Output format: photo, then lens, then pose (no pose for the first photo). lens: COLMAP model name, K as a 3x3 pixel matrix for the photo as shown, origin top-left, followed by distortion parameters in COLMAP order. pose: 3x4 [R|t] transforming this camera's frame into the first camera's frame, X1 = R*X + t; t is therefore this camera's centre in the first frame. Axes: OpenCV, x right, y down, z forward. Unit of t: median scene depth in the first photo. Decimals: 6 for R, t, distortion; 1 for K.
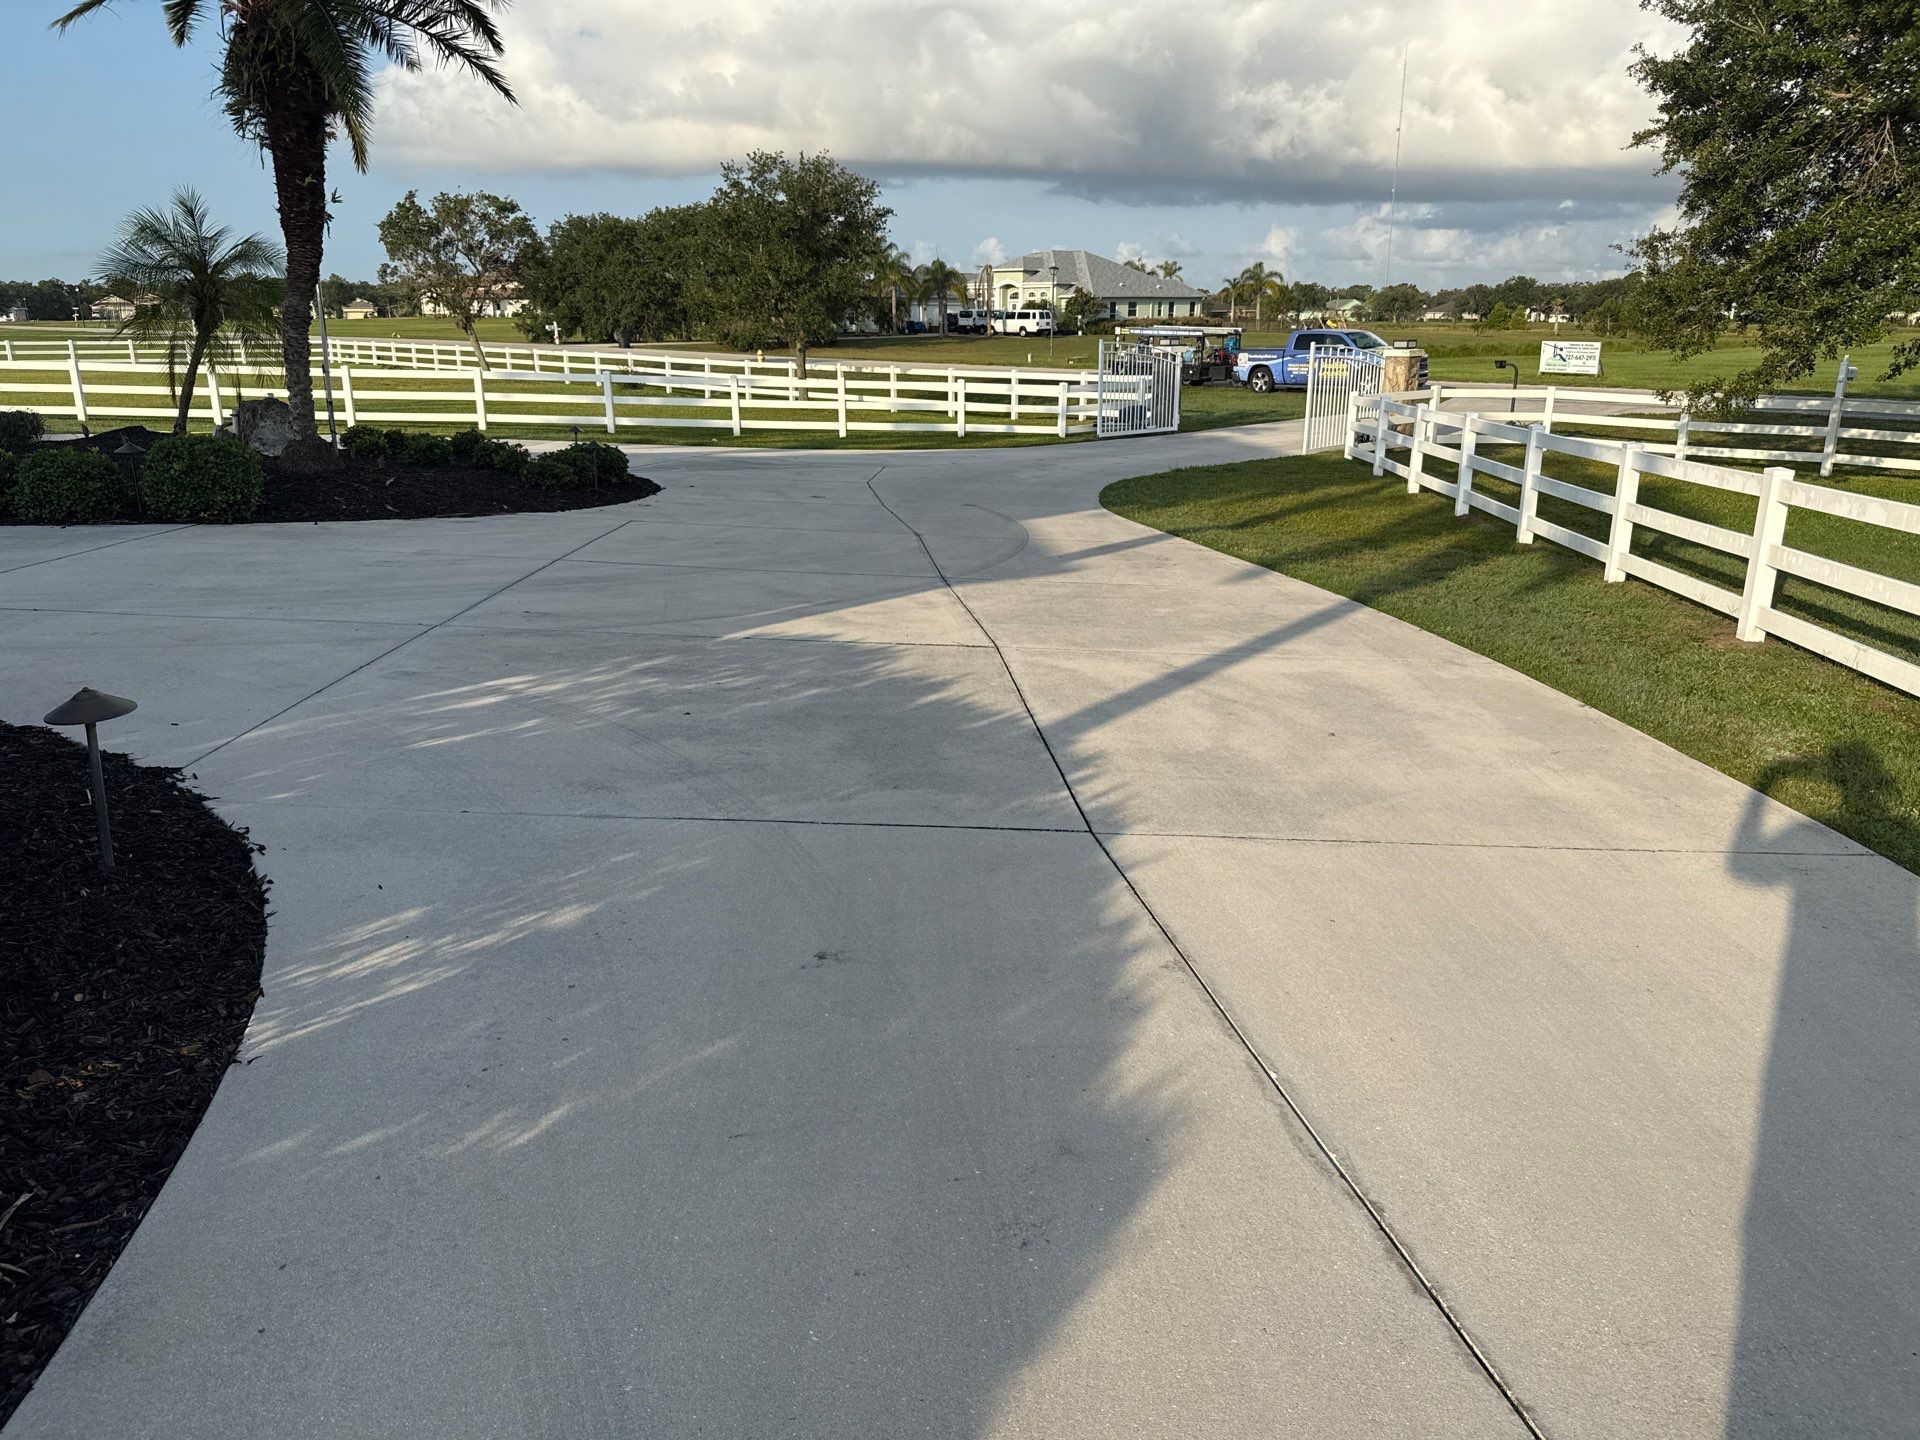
lens RADIAL K [[1332.6, 0, 951.2], [0, 1332.6, 717.8], [0, 0, 1]] dist [0.148337, -0.291800]
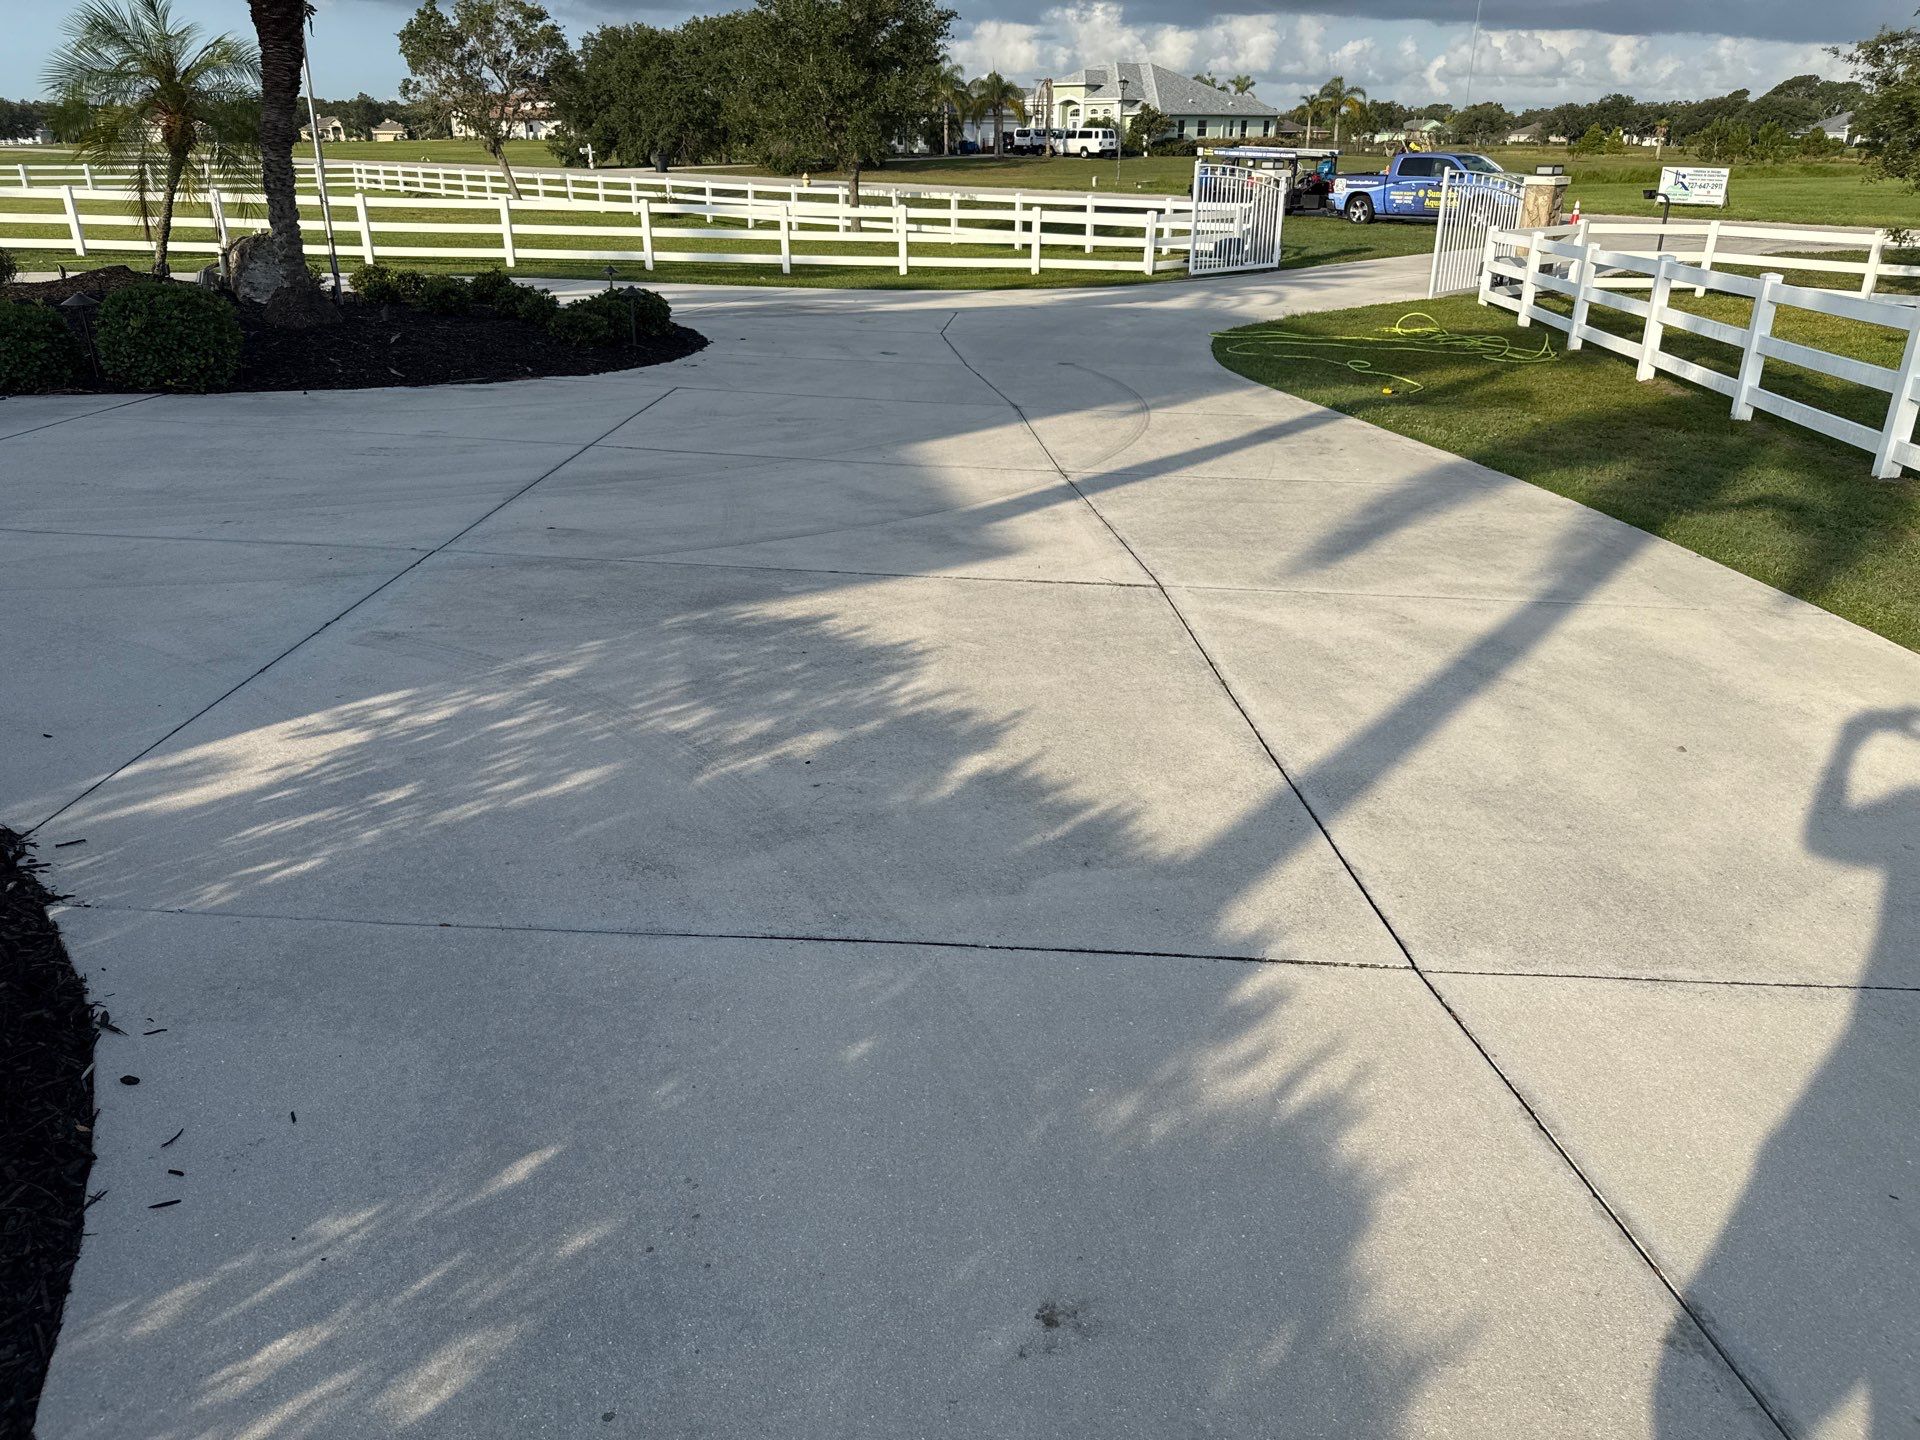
lens RADIAL K [[1353.3, 0, 944.3], [0, 1353.3, 726.4], [0, 0, 1]] dist [0.026083, -0.033699]
pose [[0.999269, 0.015348, -0.035014, -0.011654], [-0.011038, 0.992698, 0.120120, -0.012267], [0.036602, -0.119646, 0.992142, 0.043905]]
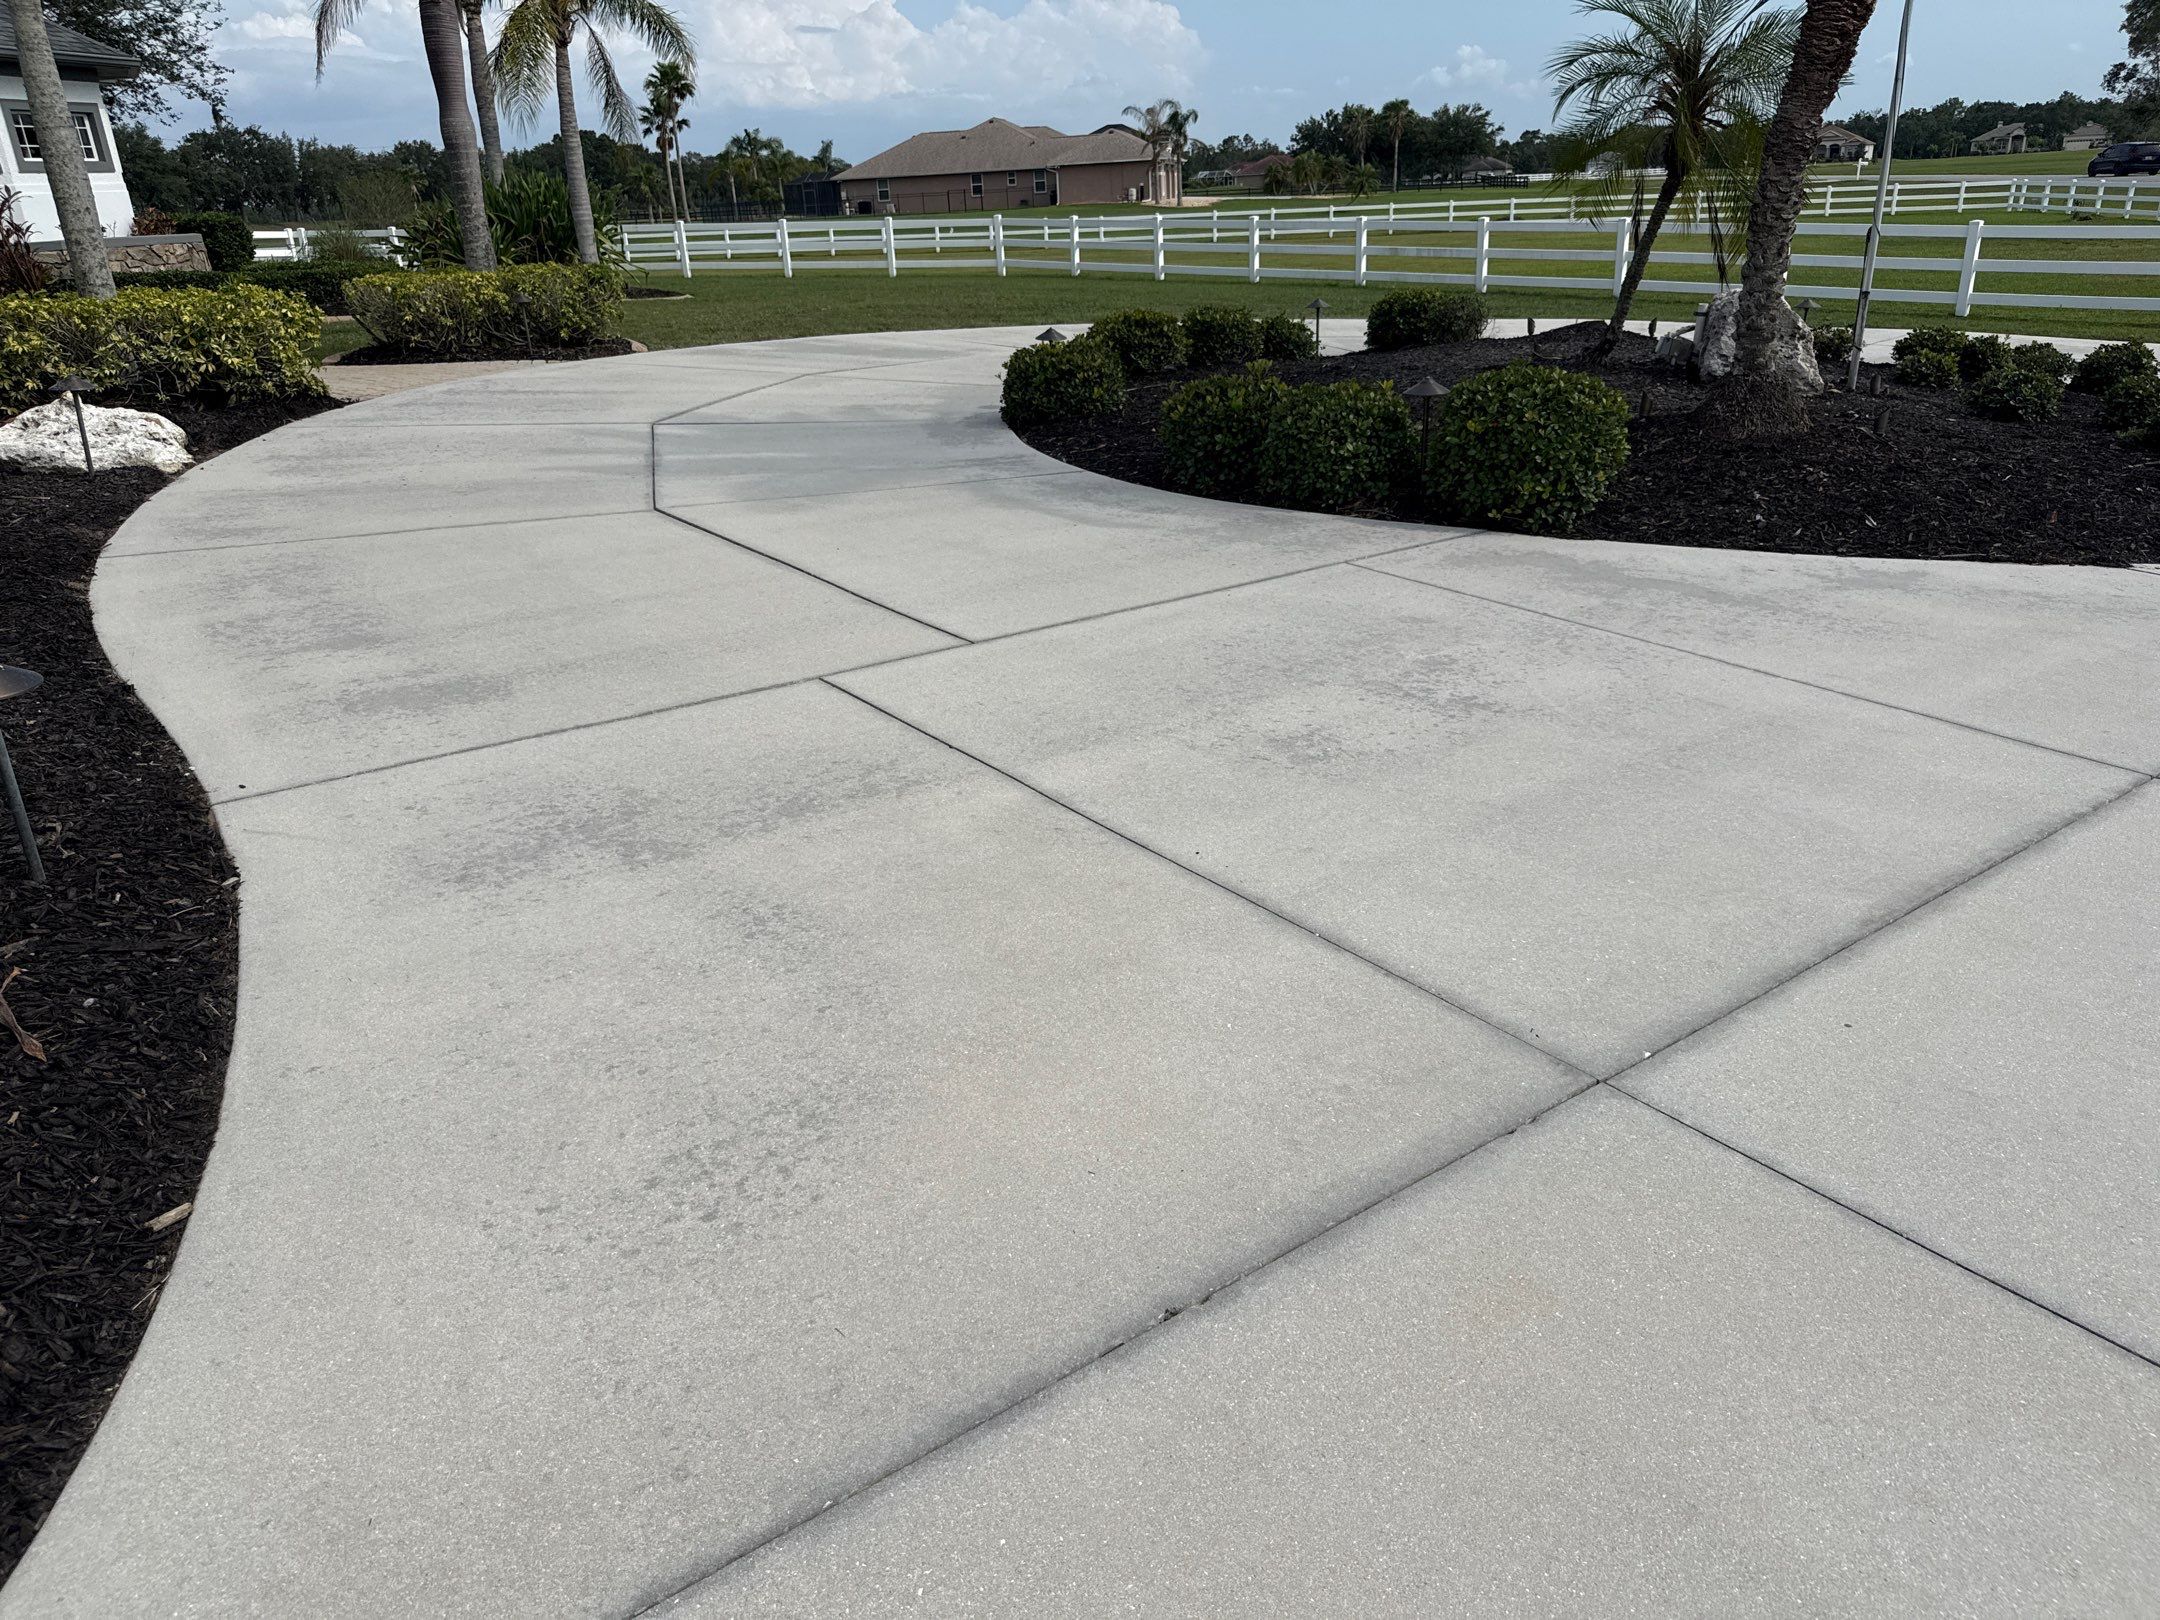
lens RADIAL K [[1537.8, 0, 1079.8], [0, 1537.8, 804.5], [0, 0, 1]] dist [-0.004059, 0.002057]
pose [[0.589089, 0.272759, -0.760642, -0.035258], [-0.185131, 0.961828, 0.201526, -0.035002], [0.786575, 0.022102, 0.617099, 0.125919]]
